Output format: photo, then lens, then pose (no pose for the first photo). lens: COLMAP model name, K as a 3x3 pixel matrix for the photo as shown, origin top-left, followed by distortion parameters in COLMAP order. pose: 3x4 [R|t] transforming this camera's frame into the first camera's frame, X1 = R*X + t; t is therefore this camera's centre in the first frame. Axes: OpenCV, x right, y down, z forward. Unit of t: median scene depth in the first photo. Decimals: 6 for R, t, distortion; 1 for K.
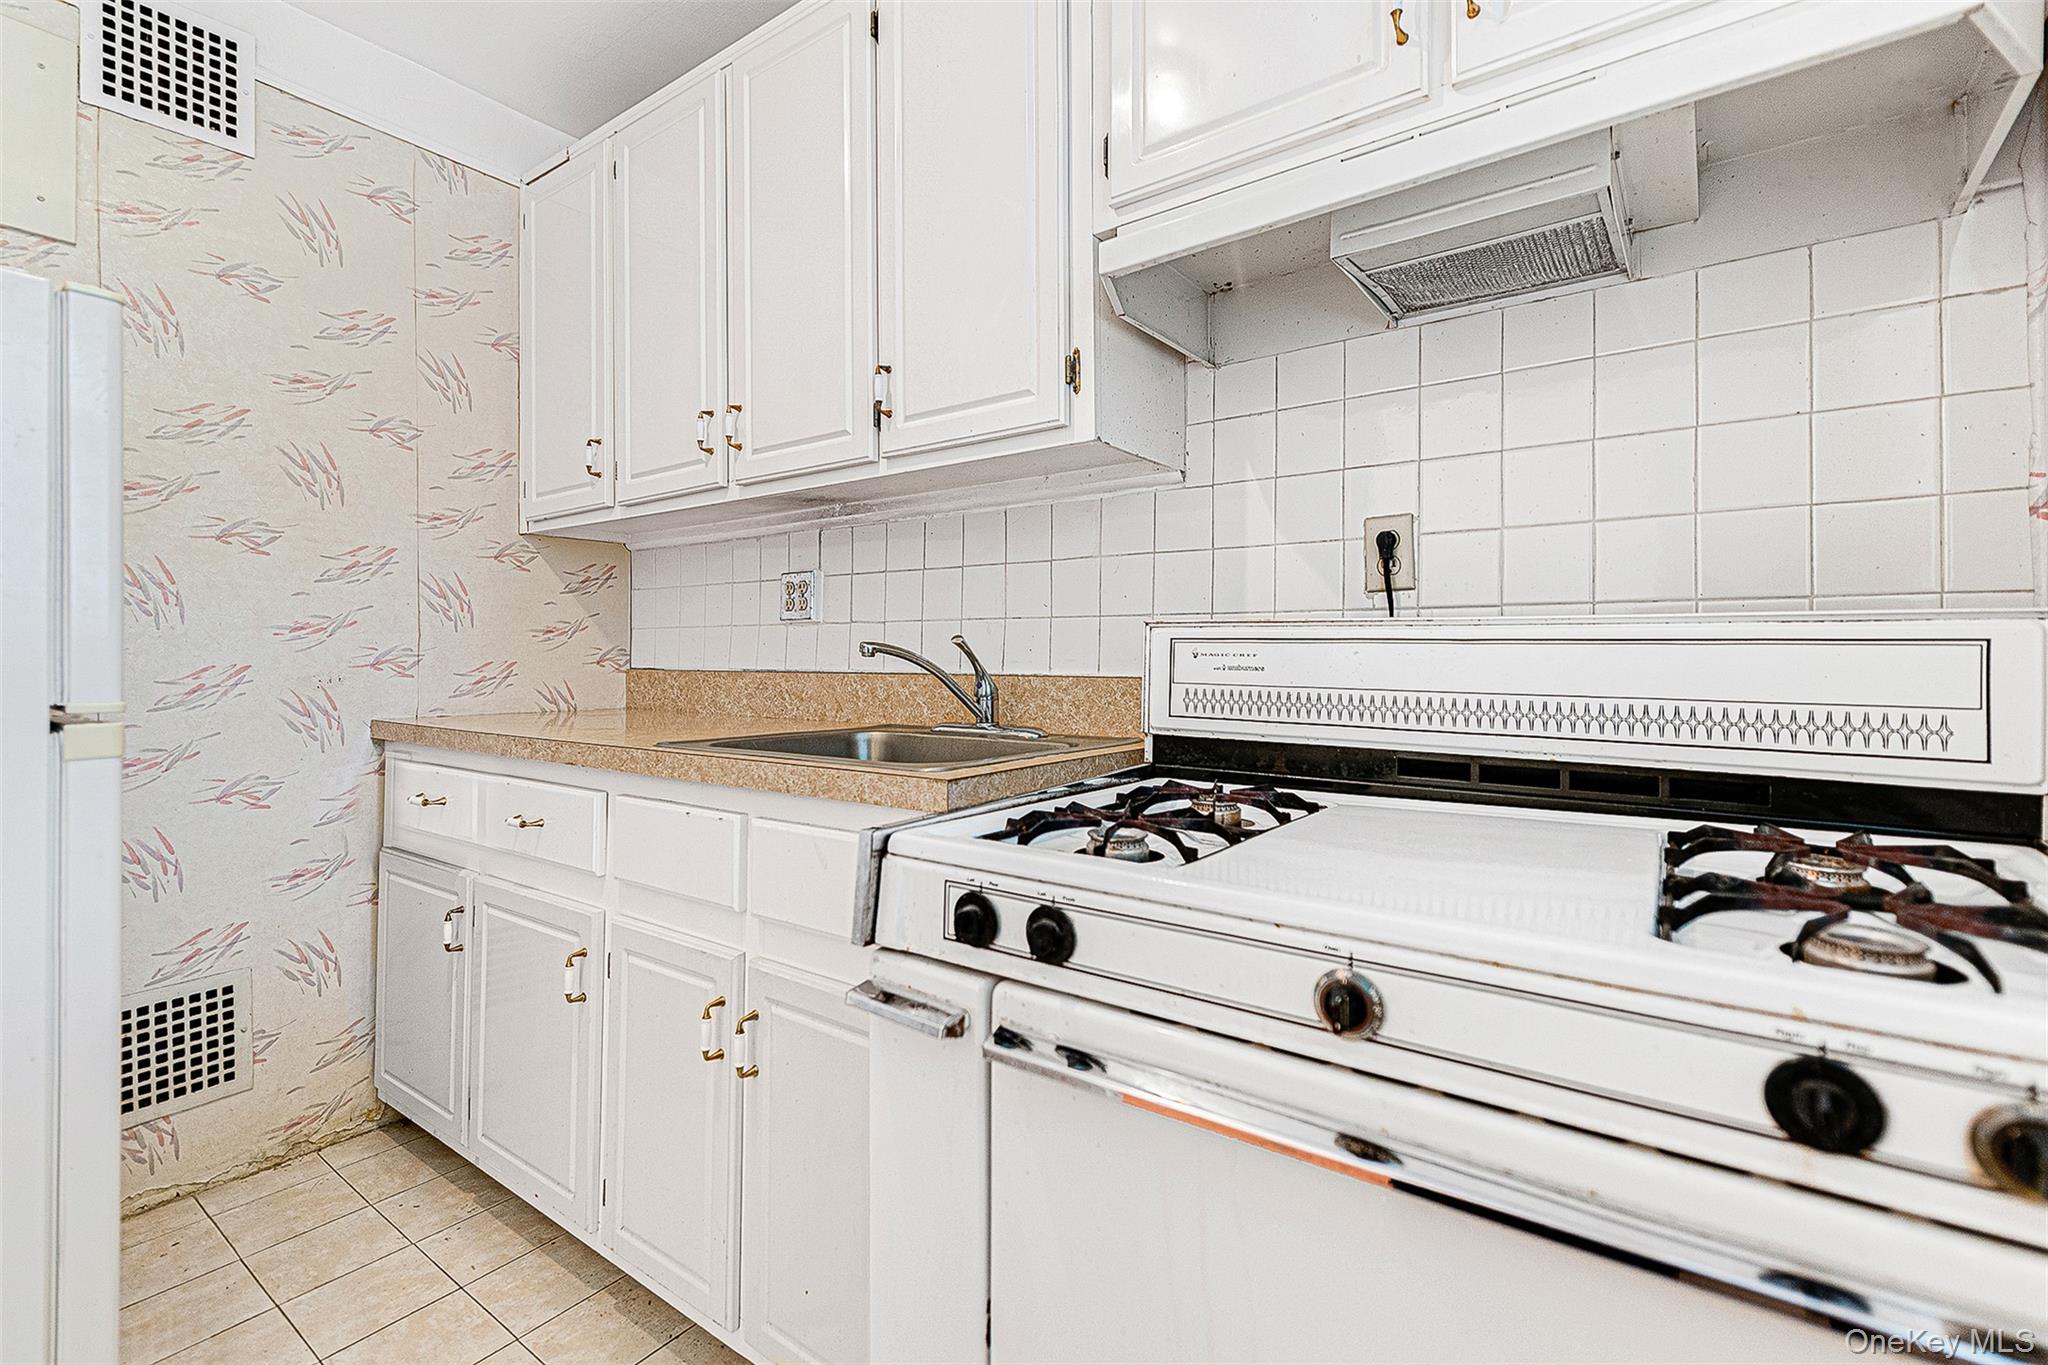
lens RADIAL K [[892.2, 0, 1060.4], [0, 892.2, 648.6], [0, 0, 1]] dist [-0.001912, -0.002200]
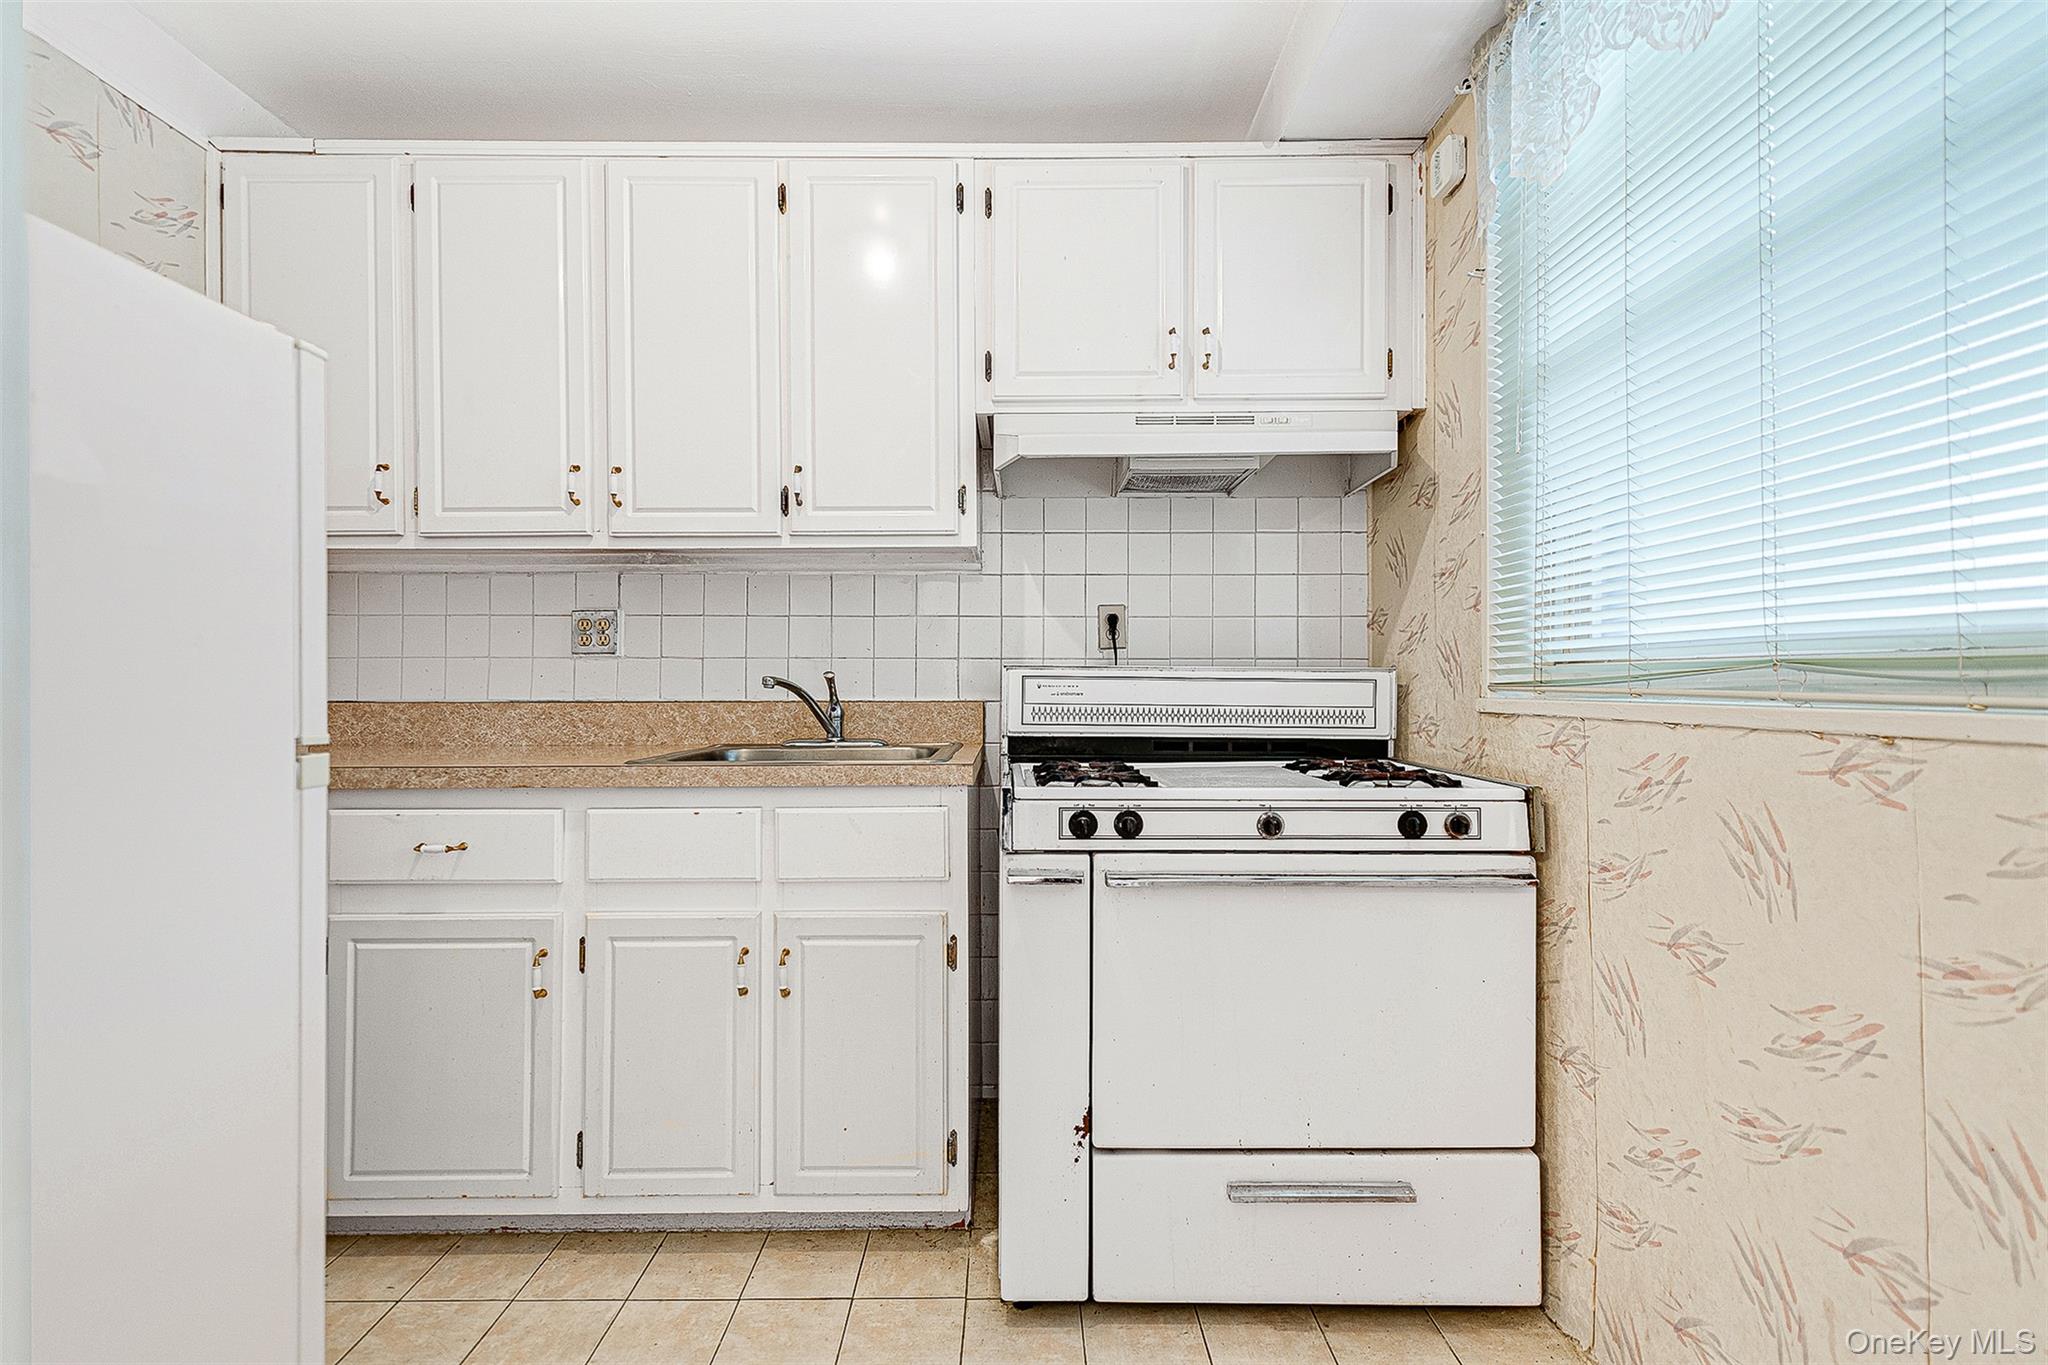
lens RADIAL K [[892.2, 0, 1016.0], [0, 892.2, 683.1], [0, 0, 1]] dist [-0.001912, -0.002200]
pose [[0.809251, -0.001580, 0.587461, -0.734555], [-0.003528, 0.999965, 0.007549, -0.009506], [-0.587453, -0.008181, 0.809217, -0.260723]]
